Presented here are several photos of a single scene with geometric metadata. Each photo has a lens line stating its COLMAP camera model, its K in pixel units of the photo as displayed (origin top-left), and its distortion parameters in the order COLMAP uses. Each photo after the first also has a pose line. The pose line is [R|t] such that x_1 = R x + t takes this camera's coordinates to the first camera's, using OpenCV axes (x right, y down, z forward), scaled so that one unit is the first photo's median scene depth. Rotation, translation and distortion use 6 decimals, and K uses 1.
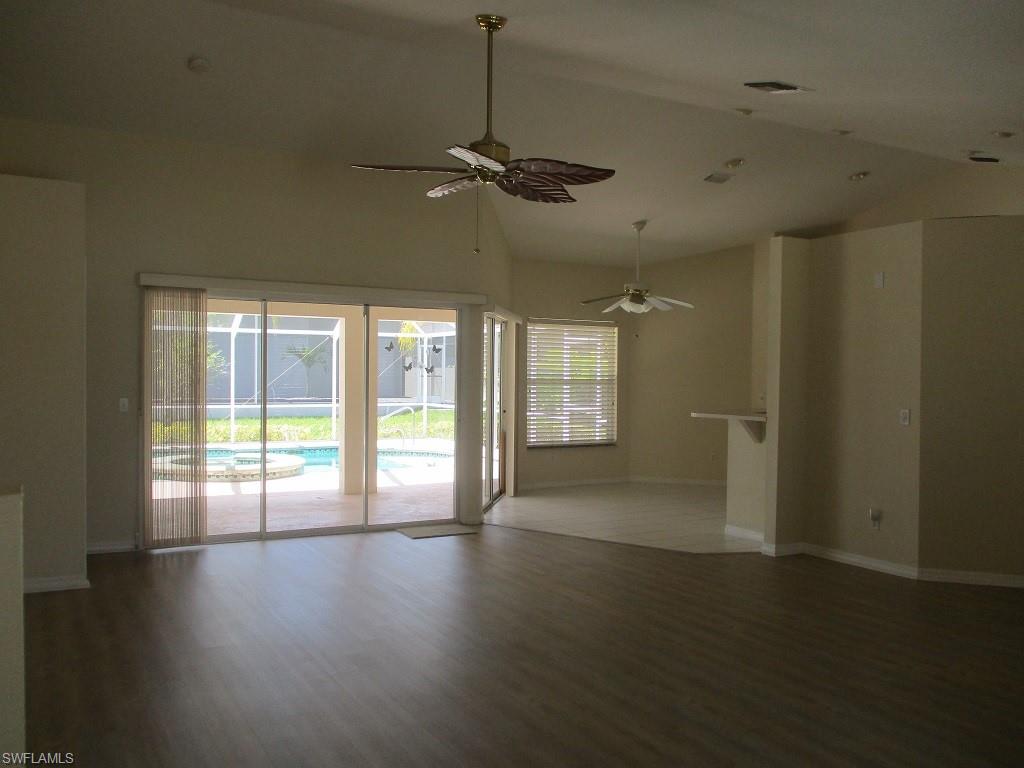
lens RADIAL K [[862.4, 0, 512.0], [0, 862.4, 384.0], [0, 0, 1]] dist [-0.003768, 0.001499]
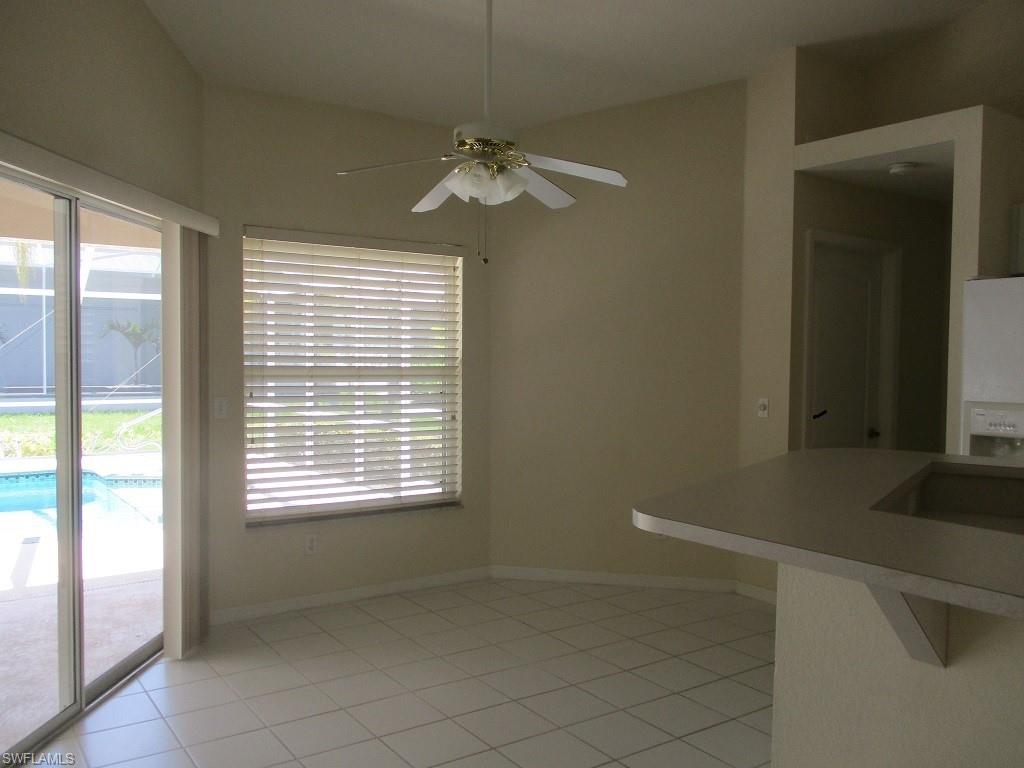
lens RADIAL K [[862.4, 0, 512.0], [0, 862.4, 384.0], [0, 0, 1]] dist [-0.003768, 0.001499]
pose [[0.995335, -0.003286, 0.096418, 0.103708], [0.001233, 0.999771, 0.021349, -0.006000], [-0.096466, -0.021131, 0.995112, 0.525738]]
